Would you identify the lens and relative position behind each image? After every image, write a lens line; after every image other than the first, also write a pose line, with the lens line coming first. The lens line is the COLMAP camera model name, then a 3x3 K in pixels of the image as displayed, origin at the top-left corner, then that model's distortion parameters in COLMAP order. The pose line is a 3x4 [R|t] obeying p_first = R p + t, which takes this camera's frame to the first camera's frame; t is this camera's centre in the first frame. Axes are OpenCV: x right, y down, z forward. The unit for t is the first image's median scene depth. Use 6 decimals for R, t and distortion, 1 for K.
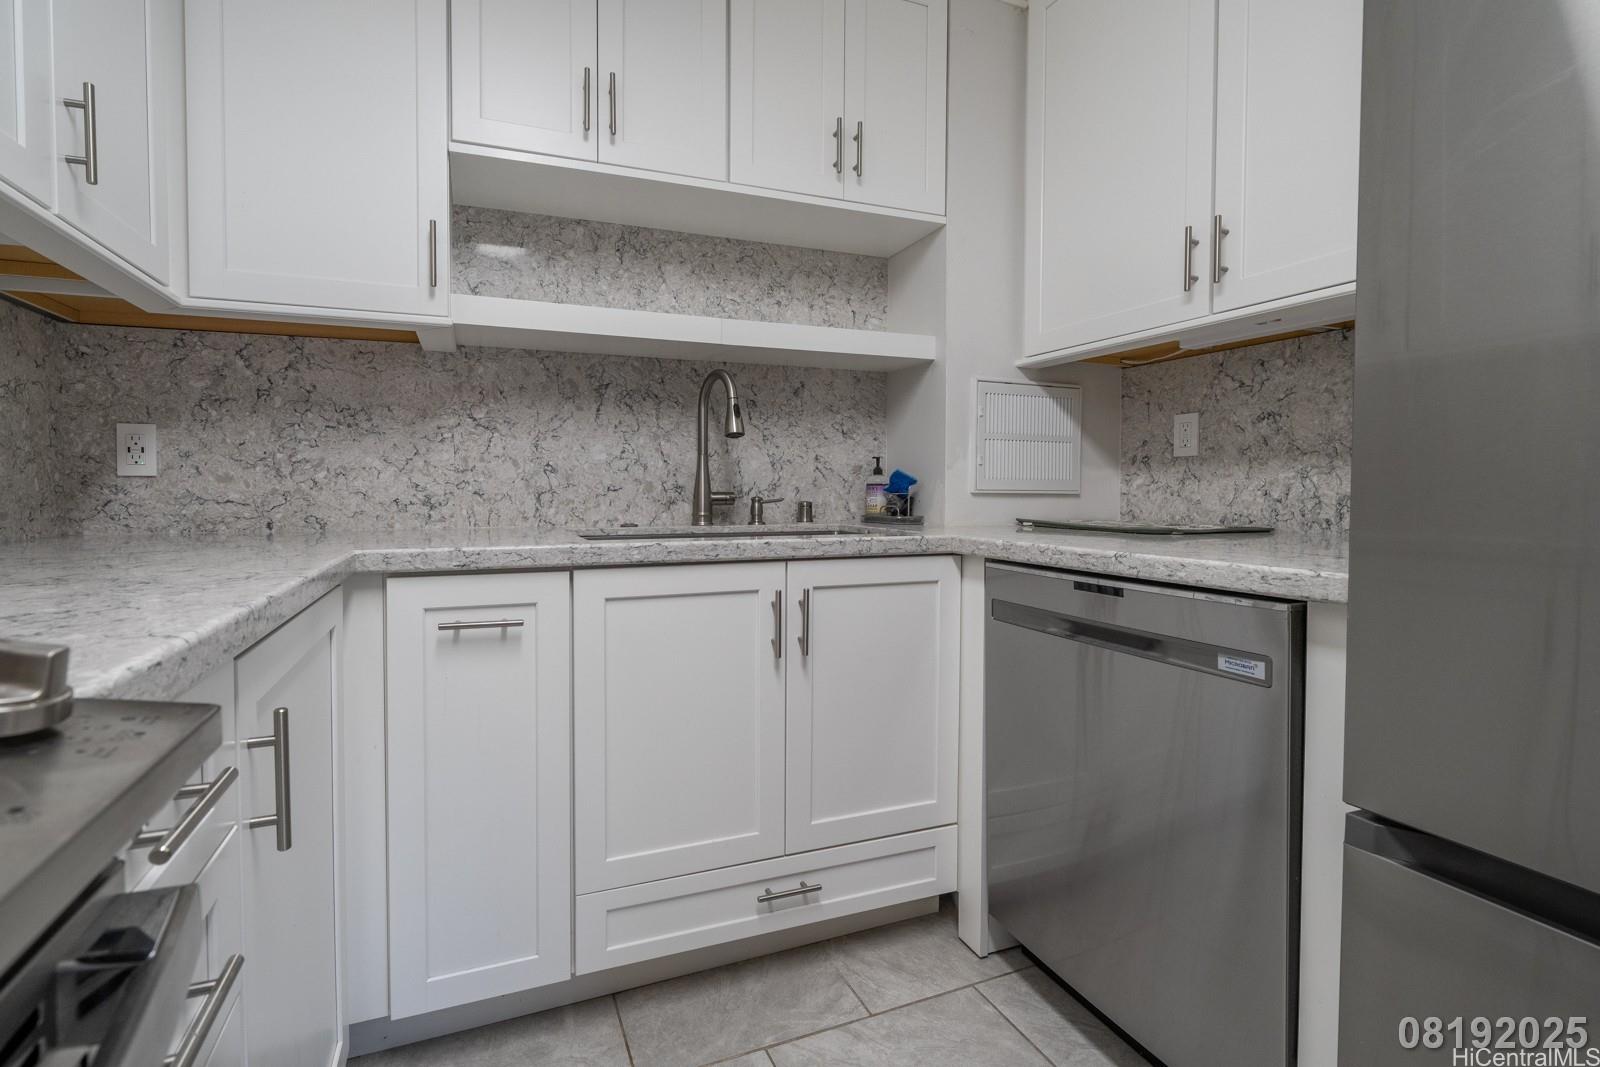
lens RADIAL K [[699.4, 0, 808.6], [0, 699.4, 535.1], [0, 0, 1]] dist [0.001546, -0.000101]
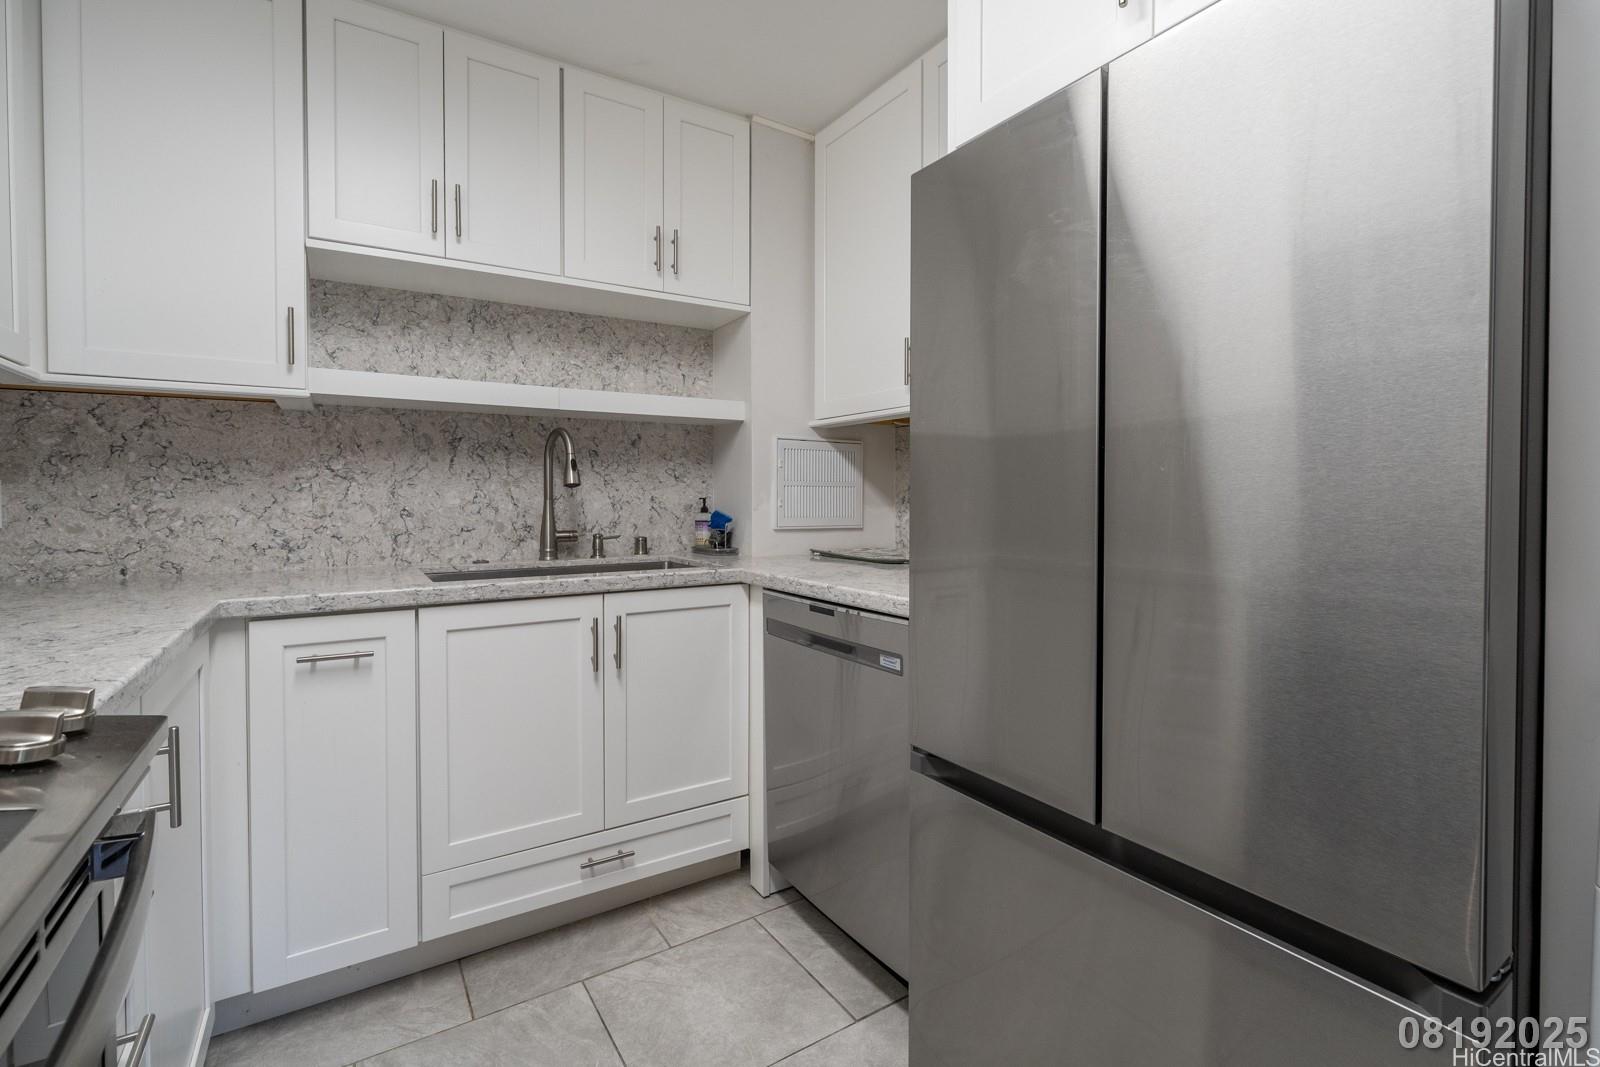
lens RADIAL K [[701.8, 0, 827.3], [0, 701.8, 522.8], [0, 0, 1]] dist [0.001758, -0.000251]
pose [[0.987162, -0.017092, 0.158807, 0.129955], [0.021201, 0.999482, -0.024219, -0.039997], [-0.158310, 0.027275, 0.987013, -0.242727]]
